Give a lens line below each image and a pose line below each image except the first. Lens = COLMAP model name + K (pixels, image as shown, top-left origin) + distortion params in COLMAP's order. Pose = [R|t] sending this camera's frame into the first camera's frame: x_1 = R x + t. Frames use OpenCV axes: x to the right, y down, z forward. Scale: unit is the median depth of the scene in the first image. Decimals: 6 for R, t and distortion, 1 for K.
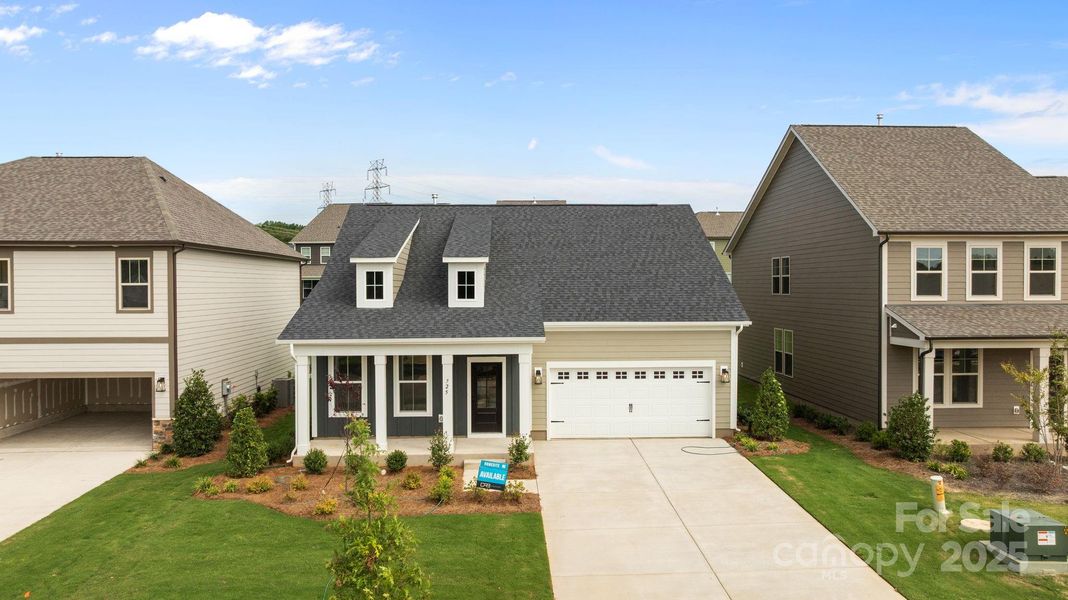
lens RADIAL K [[827.0, 0, 507.3], [0, 827.0, 305.3], [0, 0, 1]] dist [-0.026300, 0.026541]
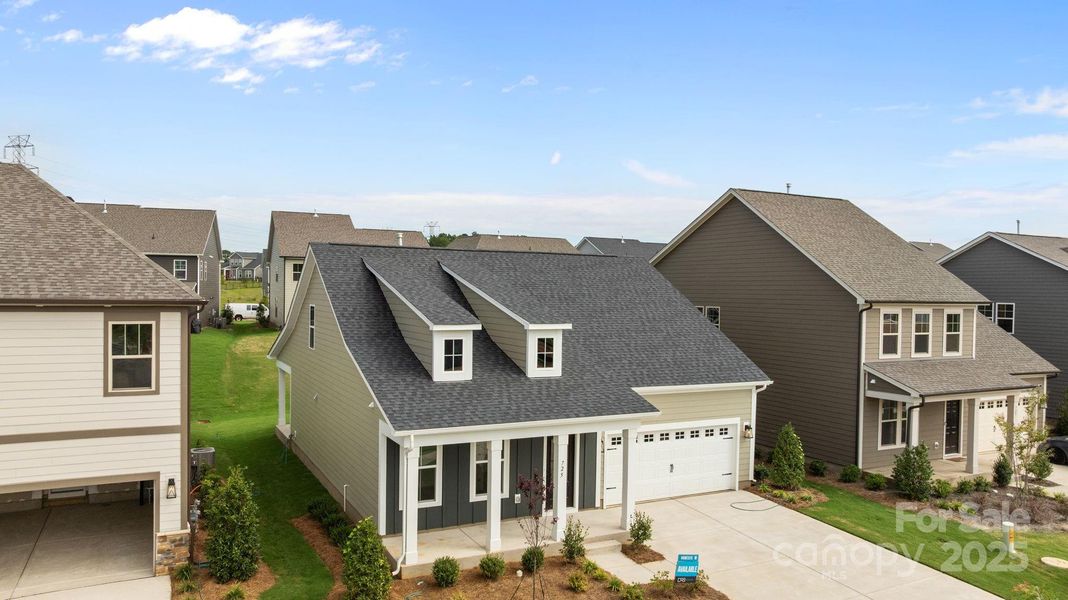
lens RADIAL K [[827.0, 0, 543.0], [0, 827.0, 308.0], [0, 0, 1]] dist [-0.026300, 0.026541]
pose [[0.891760, 0.007234, 0.452451, -0.458443], [-0.009719, 0.999948, 0.003170, -0.075492], [-0.452404, -0.007224, 0.891784, 0.169429]]
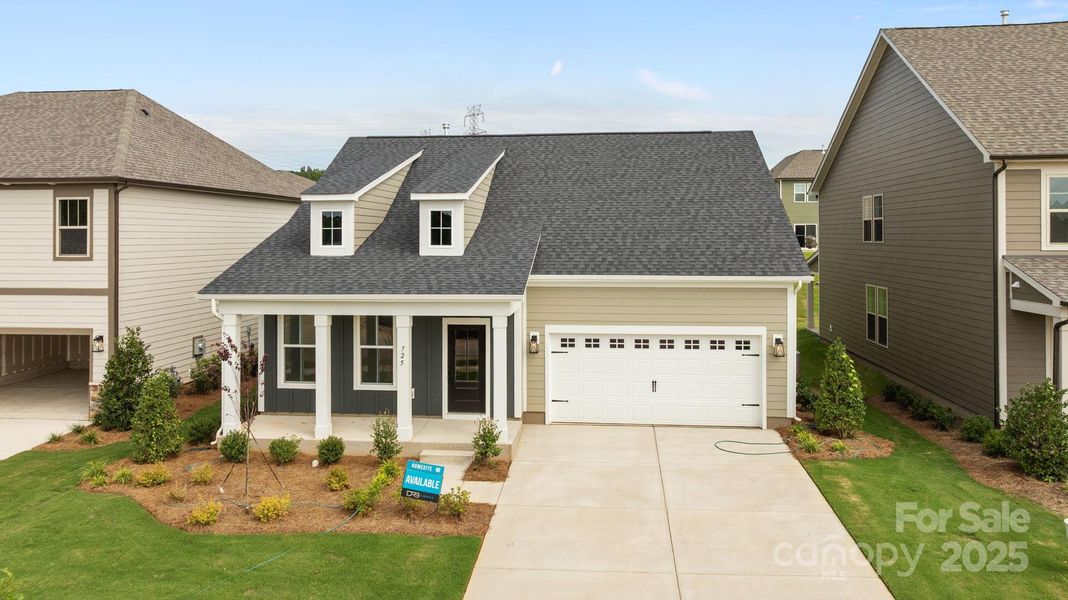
lens RADIAL K [[827.0, 0, 505.7], [0, 827.0, 234.9], [0, 0, 1]] dist [-0.026300, 0.026541]
pose [[0.989129, 0.001592, -0.147040, 0.126757], [-0.005300, 0.999678, -0.024832, 0.001697], [0.146953, 0.025342, 0.988819, 0.208660]]
